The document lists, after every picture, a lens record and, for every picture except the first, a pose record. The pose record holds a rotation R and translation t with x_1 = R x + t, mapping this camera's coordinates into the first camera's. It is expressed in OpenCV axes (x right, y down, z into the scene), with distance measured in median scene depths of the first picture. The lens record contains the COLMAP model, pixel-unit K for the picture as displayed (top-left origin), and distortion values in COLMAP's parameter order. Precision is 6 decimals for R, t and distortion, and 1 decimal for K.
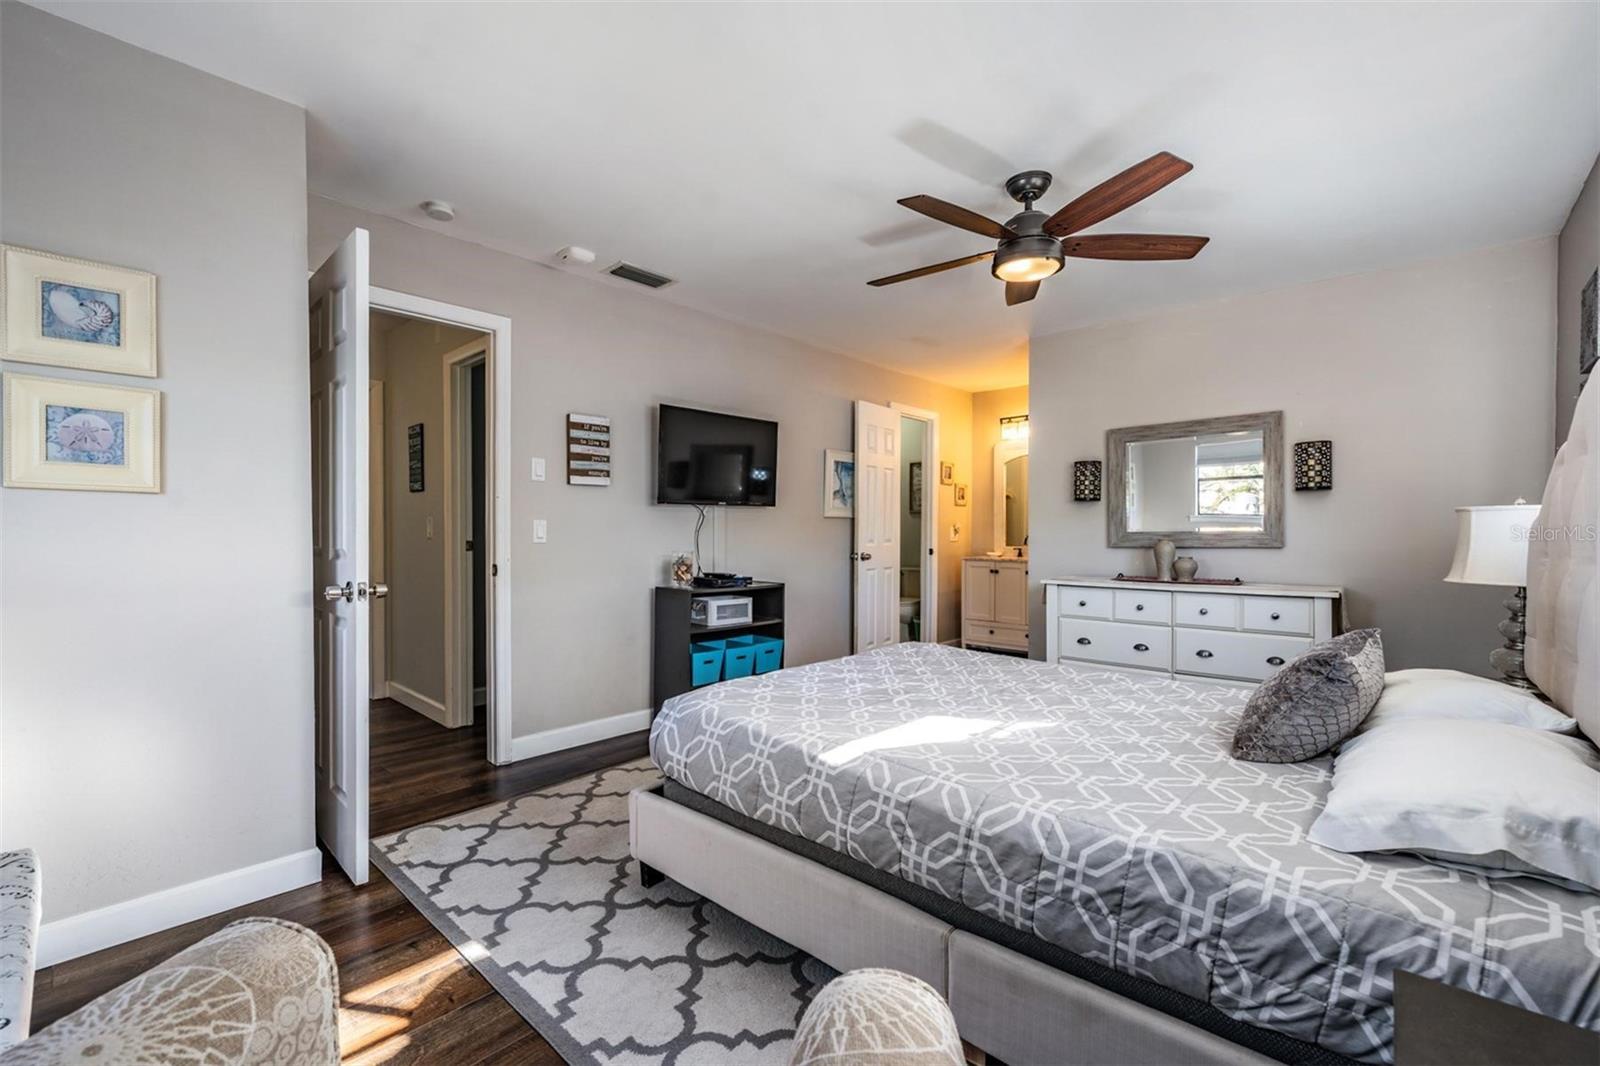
lens RADIAL K [[689.9, 0, 796.7], [0, 689.9, 528.6], [0, 0, 1]] dist [0.000492, -0.000562]
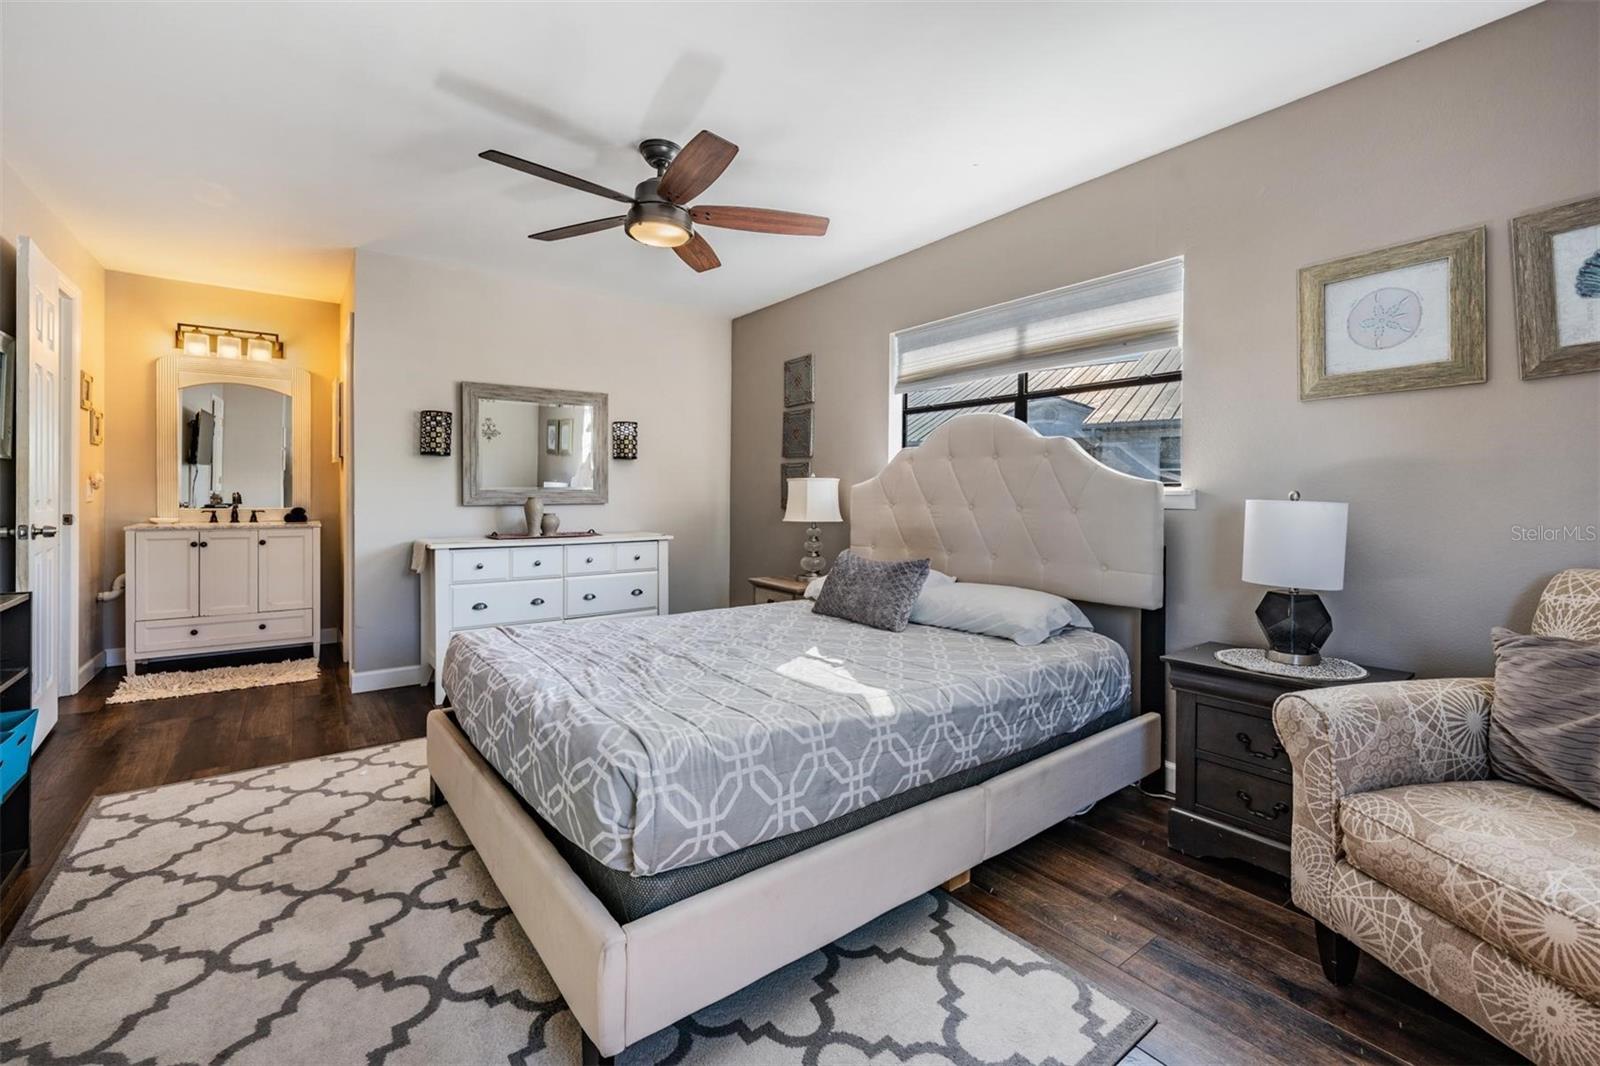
lens RADIAL K [[690.2, 0, 801.1], [0, 690.2, 492.1], [0, 0, 1]] dist [-0.006601, -0.000426]
pose [[0.165230, 0.001709, 0.986254, -0.876395], [-0.011566, 0.999933, 0.000205, 0.005603], [-0.986187, -0.011441, 0.165239, 0.847640]]
